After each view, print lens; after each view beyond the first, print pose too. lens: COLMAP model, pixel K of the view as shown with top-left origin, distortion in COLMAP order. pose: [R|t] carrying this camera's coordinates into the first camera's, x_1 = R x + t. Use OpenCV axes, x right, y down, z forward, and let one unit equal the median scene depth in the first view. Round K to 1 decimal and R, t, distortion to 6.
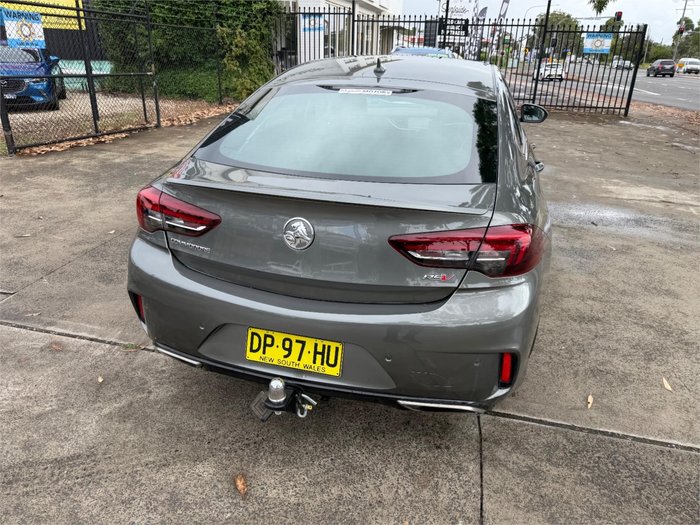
lens RADIAL K [[501.7, 0, 344.5], [0, 501.7, 256.3], [0, 0, 1]] dist [0.029909, -0.042490]
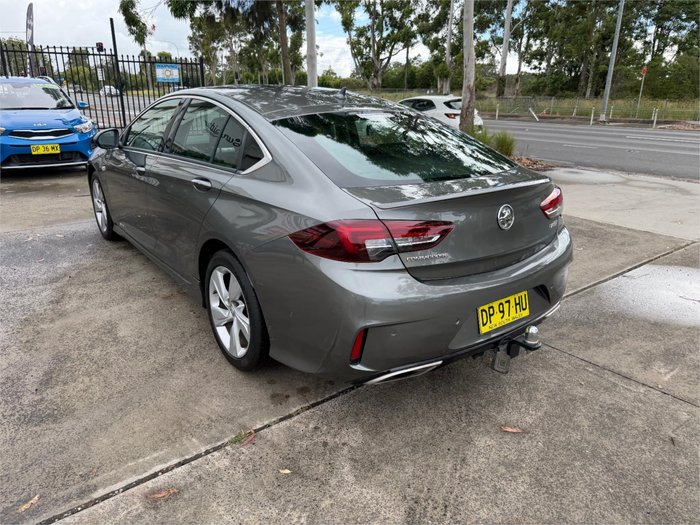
lens RADIAL K [[501.9, 0, 346.6], [0, 501.9, 262.2], [0, 0, 1]] dist [0.002749, -0.002769]
pose [[0.605300, -0.275391, 0.746841, -0.920822], [0.303381, 0.947242, 0.103403, -0.133339], [-0.735916, 0.163988, 0.656914, 0.316374]]
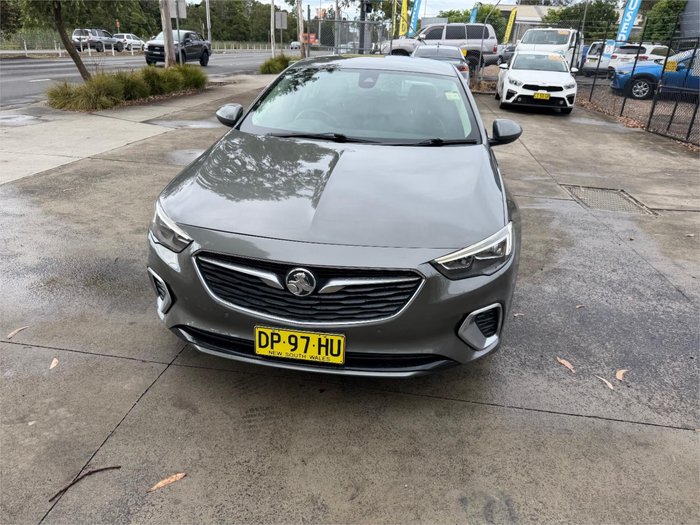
lens RADIAL K [[499.9, 0, 346.6], [0, 499.9, 253.6], [0, 0, 1]] dist [0.025216, -0.035886]
pose [[-0.990847, -0.018356, -0.133739, 0.475907], [-0.106919, 0.711515, 0.694488, -1.188802], [0.082409, 0.702431, -0.706965, 2.930581]]
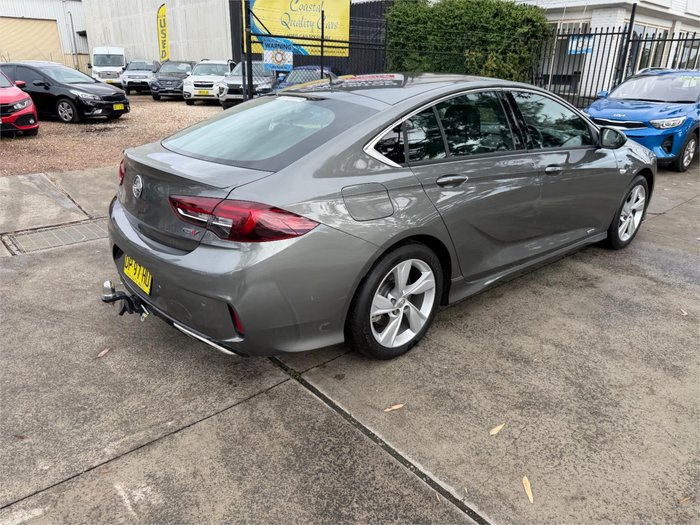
lens RADIAL K [[498.4, 0, 342.8], [0, 498.4, 262.6], [0, 0, 1]] dist [0.023079, -0.031199]
pose [[0.821076, 0.198864, -0.535058, 0.822026], [-0.215362, 0.976001, 0.032264, -0.004707], [0.528633, 0.088740, 0.844199, 0.077615]]
